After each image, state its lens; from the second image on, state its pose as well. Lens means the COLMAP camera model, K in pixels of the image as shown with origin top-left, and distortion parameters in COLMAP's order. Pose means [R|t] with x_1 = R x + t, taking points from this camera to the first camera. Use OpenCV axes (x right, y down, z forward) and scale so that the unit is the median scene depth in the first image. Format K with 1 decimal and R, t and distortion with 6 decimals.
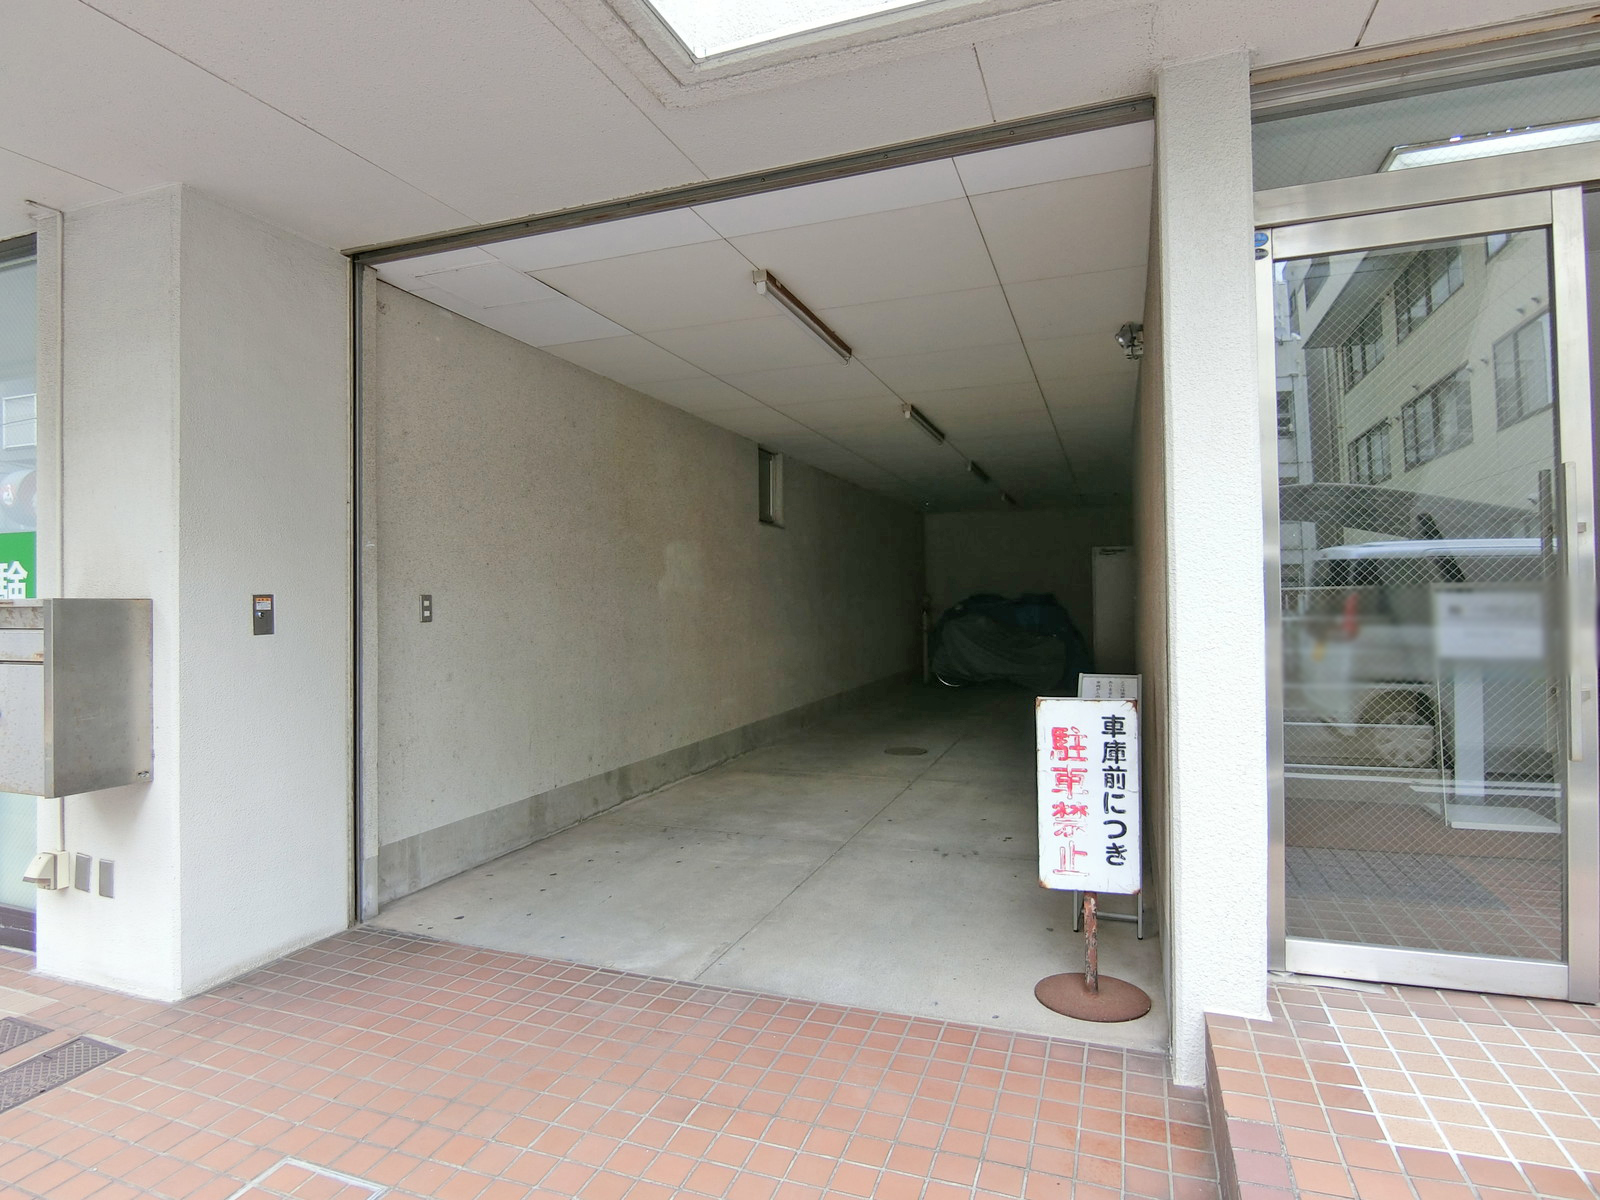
lens RADIAL K [[897.2, 0, 780.9], [0, 897.2, 553.5], [0, 0, 1]] dist [-0.028458, -0.001034]
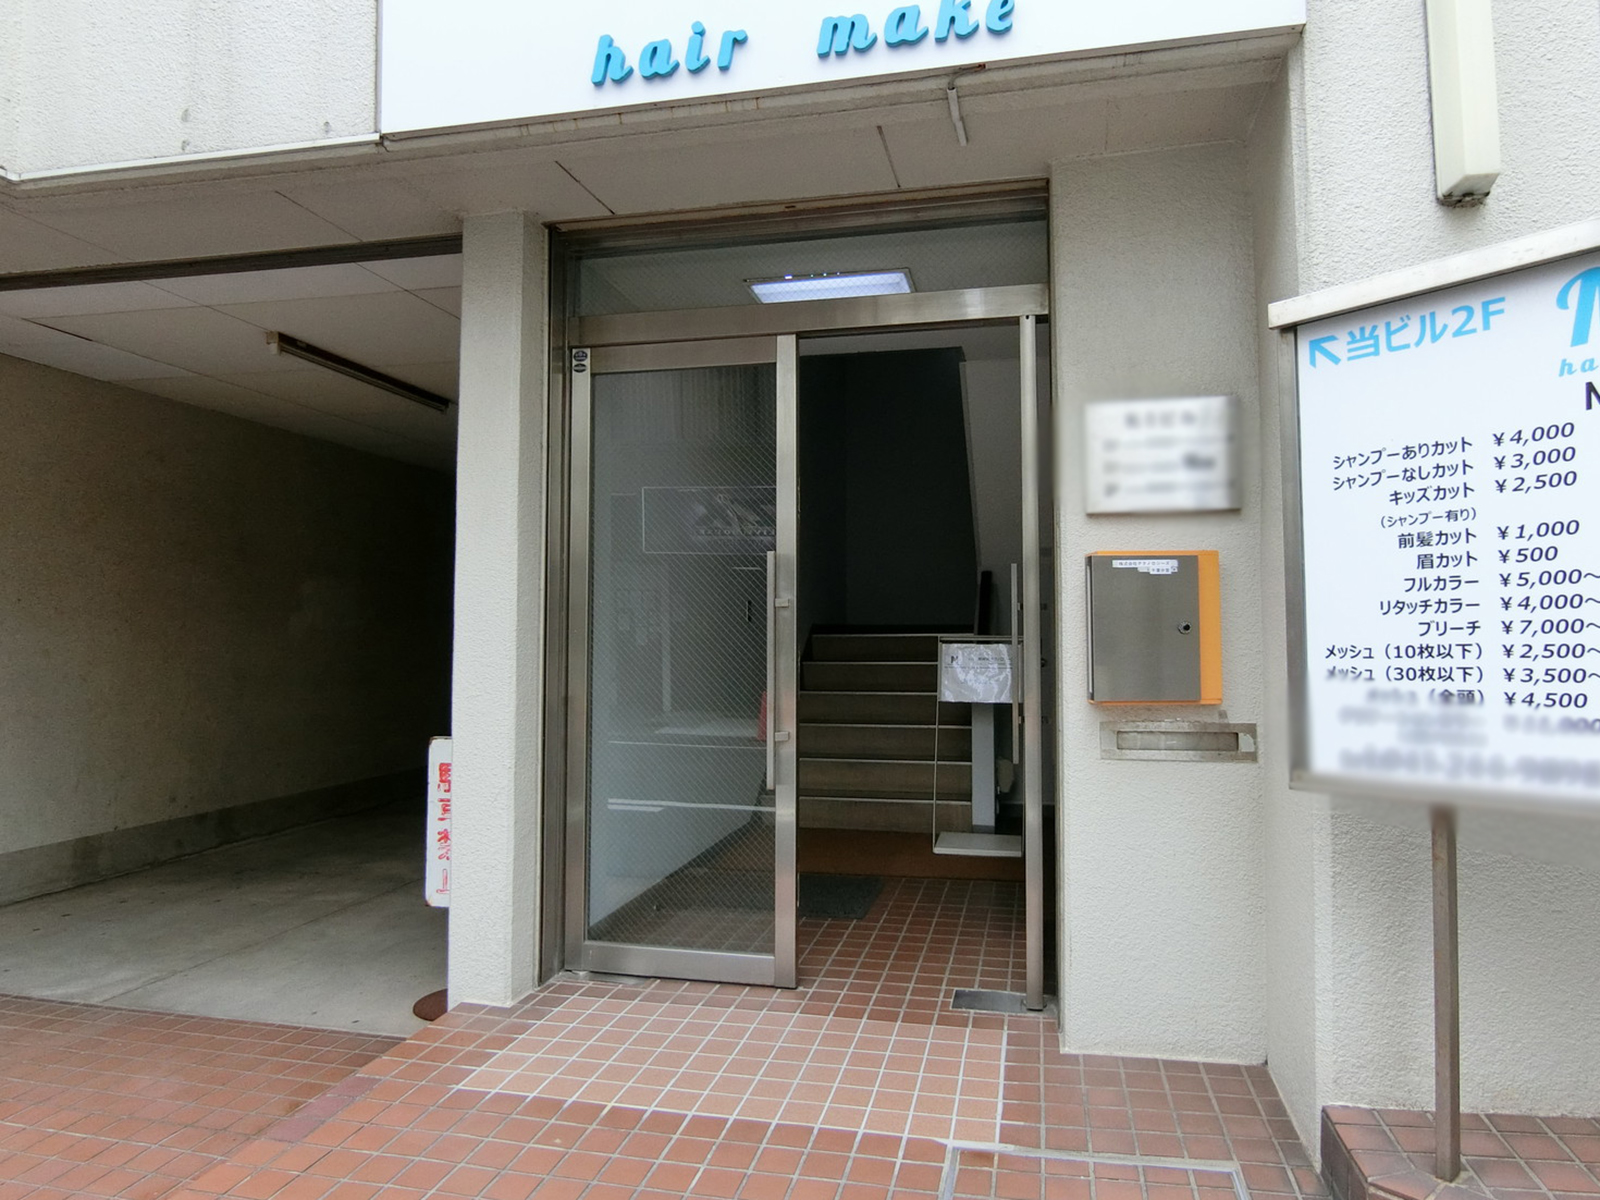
lens RADIAL K [[962.8, 0, 834.1], [0, 962.8, 557.6], [0, 0, 1]] dist [-0.004746, -0.008359]
pose [[0.985137, 0.030820, 0.168982, 0.584823], [-0.026420, 0.999252, -0.028228, -0.046188], [-0.169726, 0.023344, 0.985215, -0.299331]]
